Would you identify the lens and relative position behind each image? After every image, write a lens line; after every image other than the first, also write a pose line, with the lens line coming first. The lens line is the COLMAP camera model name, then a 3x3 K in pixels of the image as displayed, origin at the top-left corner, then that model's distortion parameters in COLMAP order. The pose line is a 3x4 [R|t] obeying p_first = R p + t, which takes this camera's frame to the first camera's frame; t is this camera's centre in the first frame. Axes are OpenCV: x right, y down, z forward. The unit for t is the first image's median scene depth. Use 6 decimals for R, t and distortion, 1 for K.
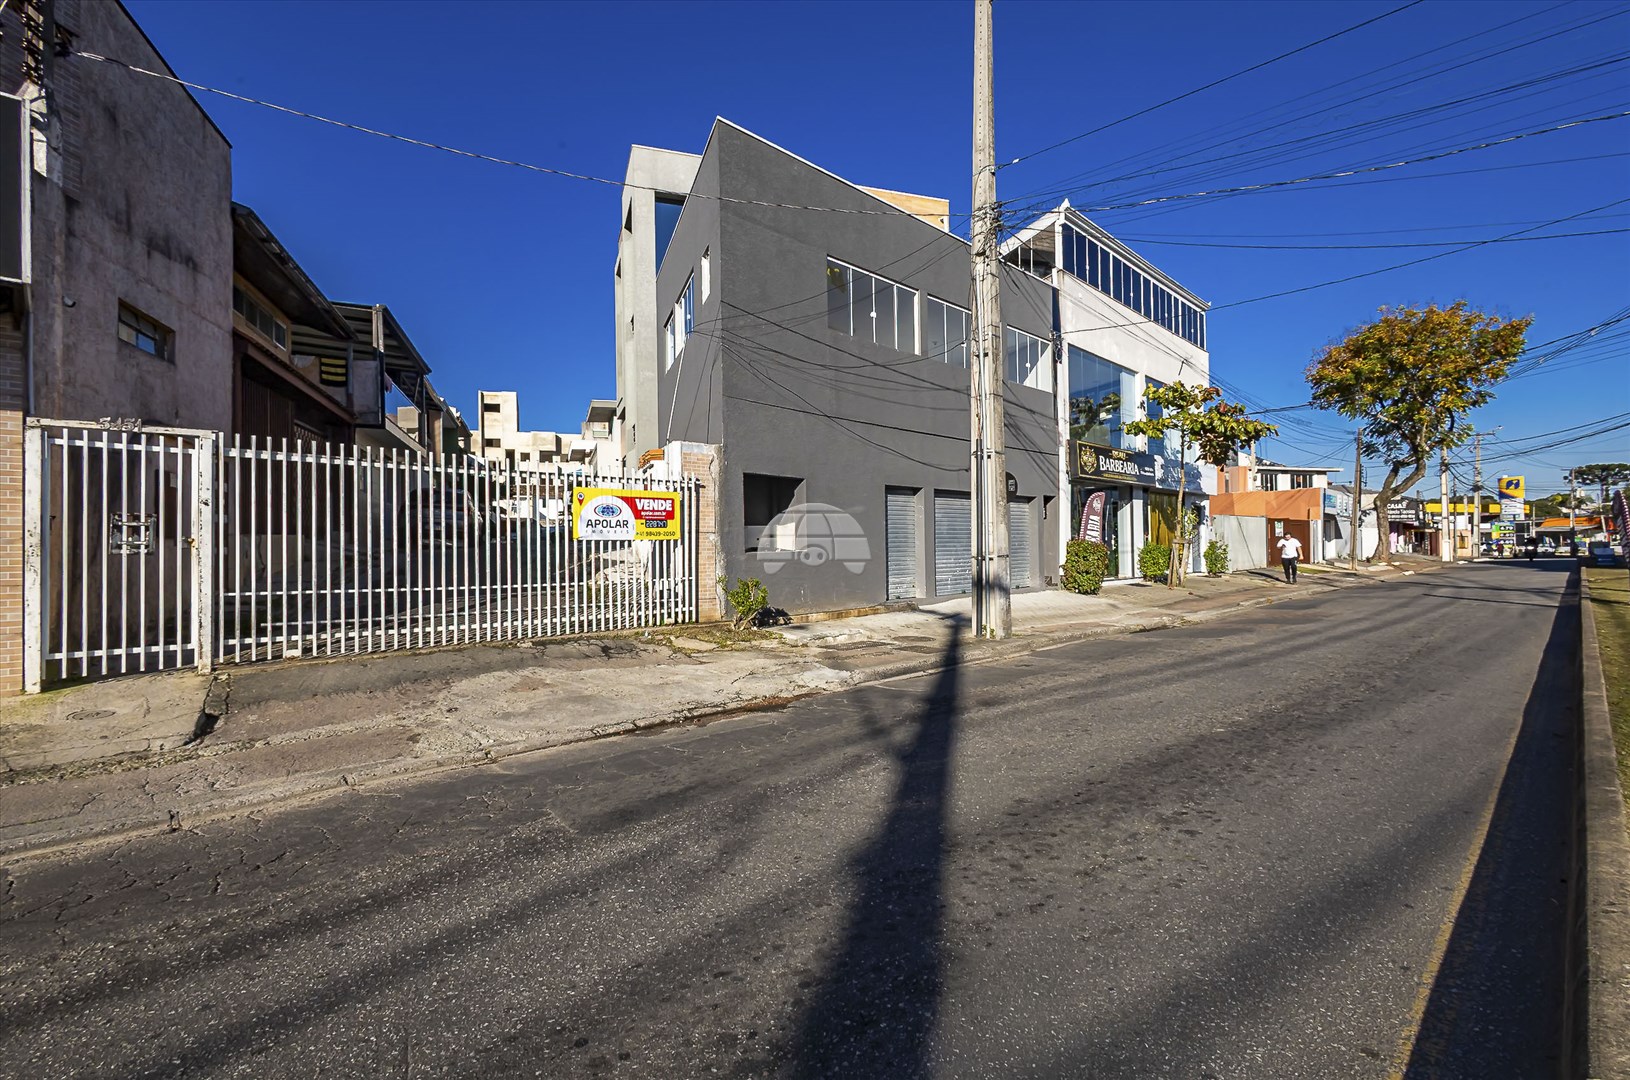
lens RADIAL K [[744.9, 0, 816.7], [0, 744.9, 541.1], [0, 0, 1]] dist [0.006851, -0.001497]
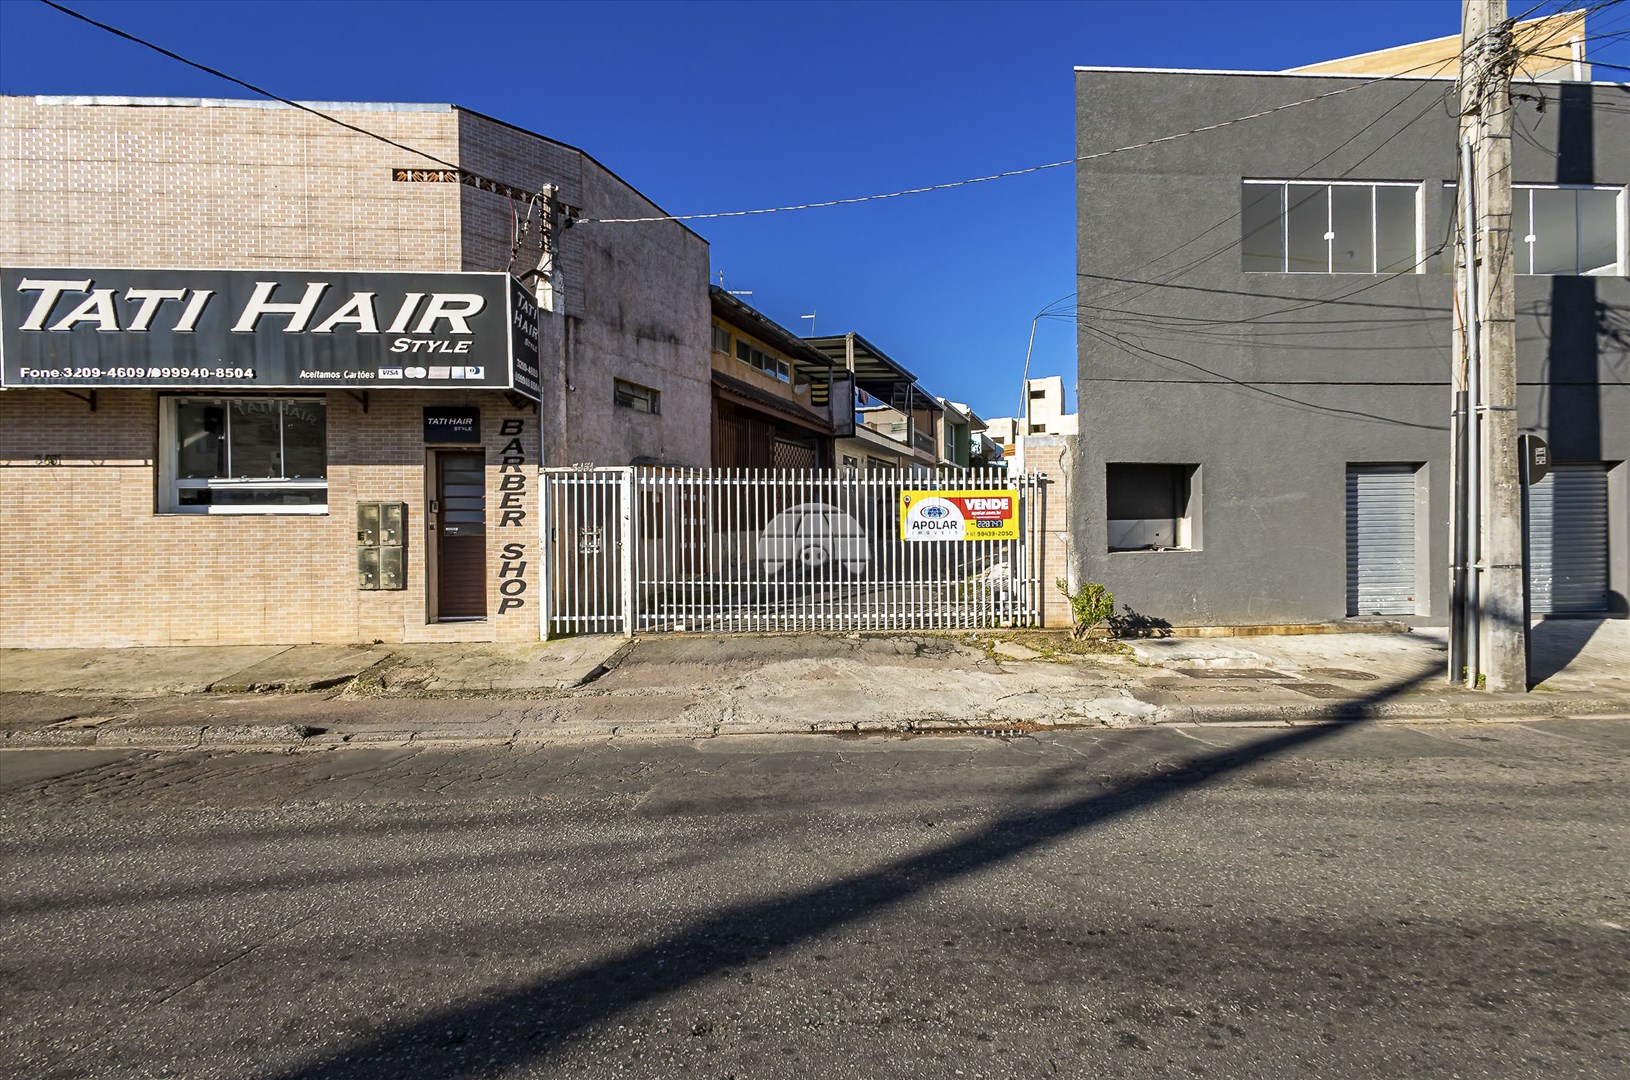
lens RADIAL K [[744.9, 0, 816.6], [0, 744.9, 541.7], [0, 0, 1]] dist [0.006851, -0.001497]
pose [[0.749584, 0.010781, -0.661821, 0.318946], [0.008073, 0.999644, 0.025427, -0.031990], [0.661860, -0.024403, 0.749230, 0.144017]]
